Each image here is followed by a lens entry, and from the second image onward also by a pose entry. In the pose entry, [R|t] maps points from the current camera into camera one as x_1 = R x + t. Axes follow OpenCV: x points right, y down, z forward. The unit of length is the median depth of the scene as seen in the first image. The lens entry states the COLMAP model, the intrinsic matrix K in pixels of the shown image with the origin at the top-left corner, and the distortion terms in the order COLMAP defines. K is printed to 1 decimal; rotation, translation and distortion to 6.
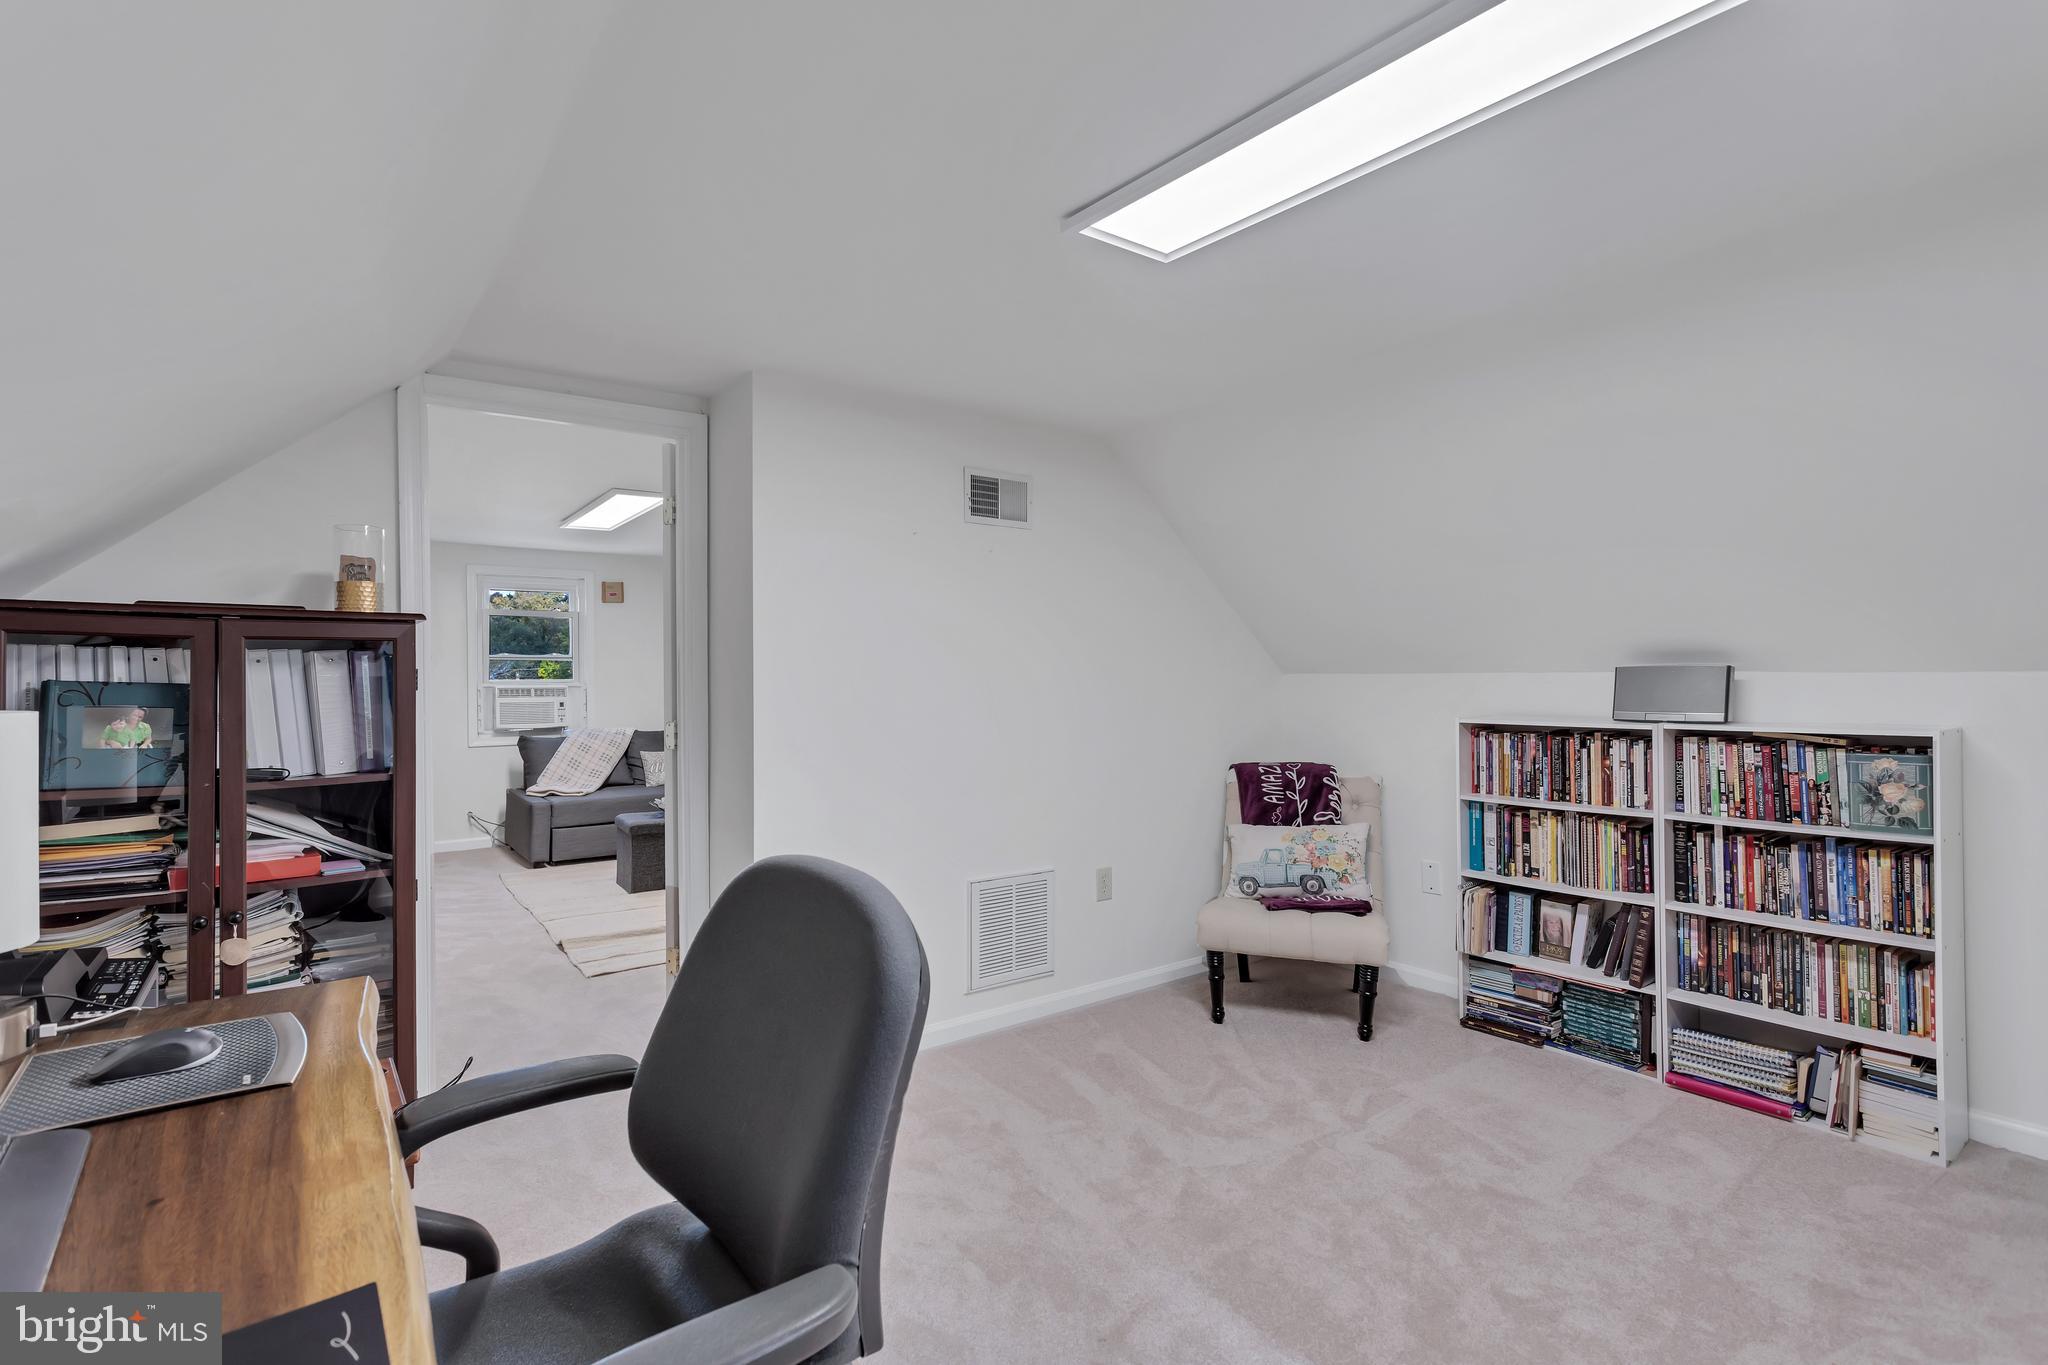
lens RADIAL K [[955.6, 0, 987.6], [0, 955.6, 677.7], [0, 0, 1]] dist [-0.000424, -0.000589]
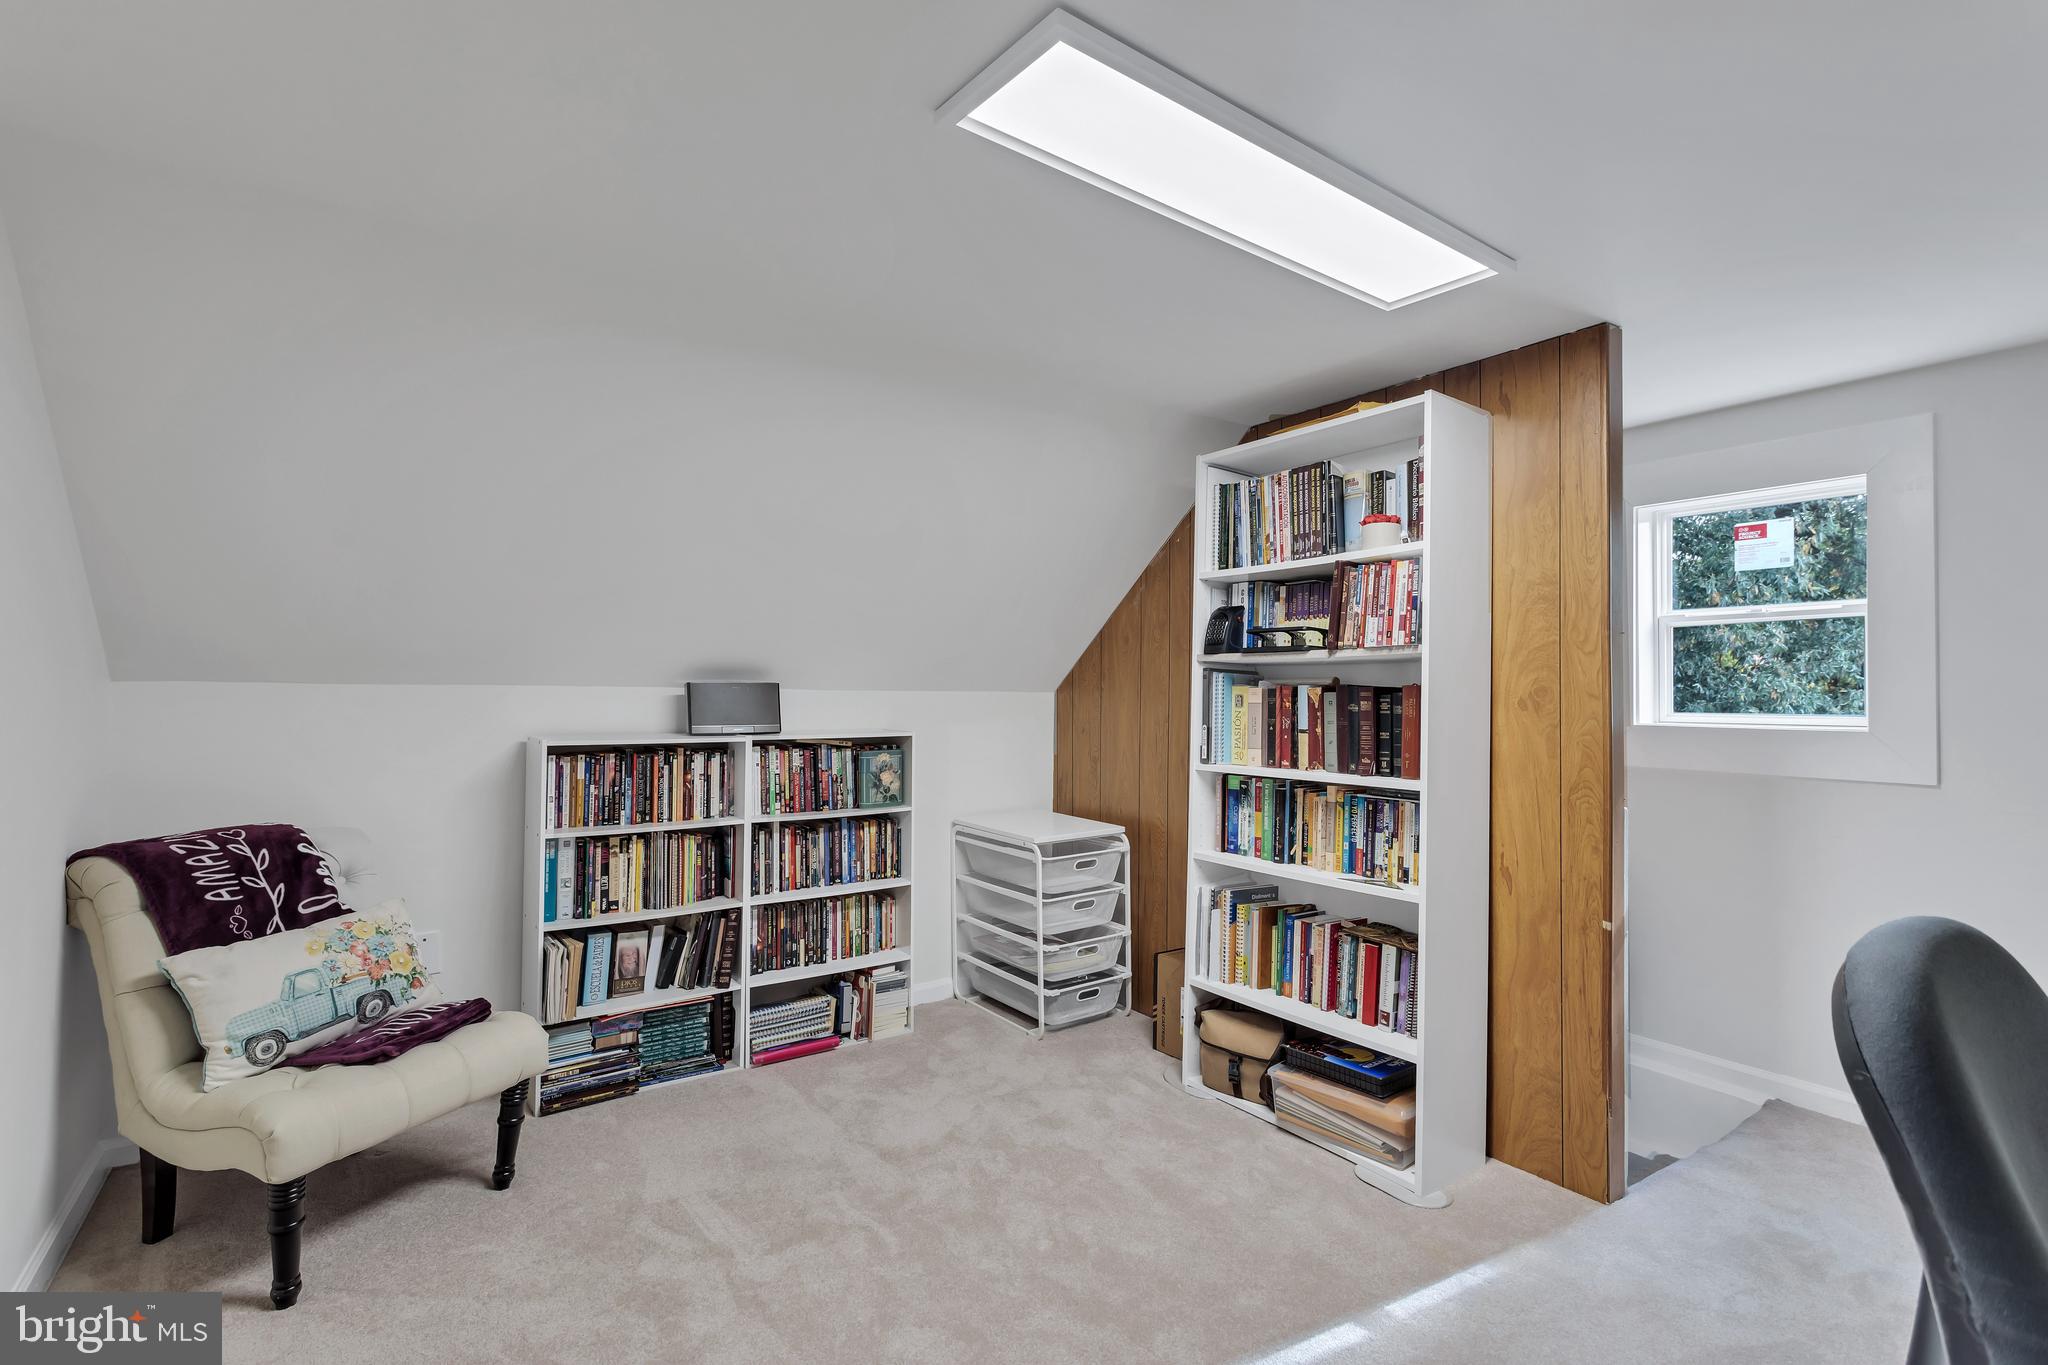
lens RADIAL K [[955.6, 0, 1028.3], [0, 955.6, 683.1], [0, 0, 1]] dist [-0.000424, -0.000589]
pose [[0.013523, 0.017308, 0.999759, -0.361345], [-0.007918, 0.999821, -0.017202, 0.004337], [-0.999877, -0.007684, 0.013657, 0.638186]]
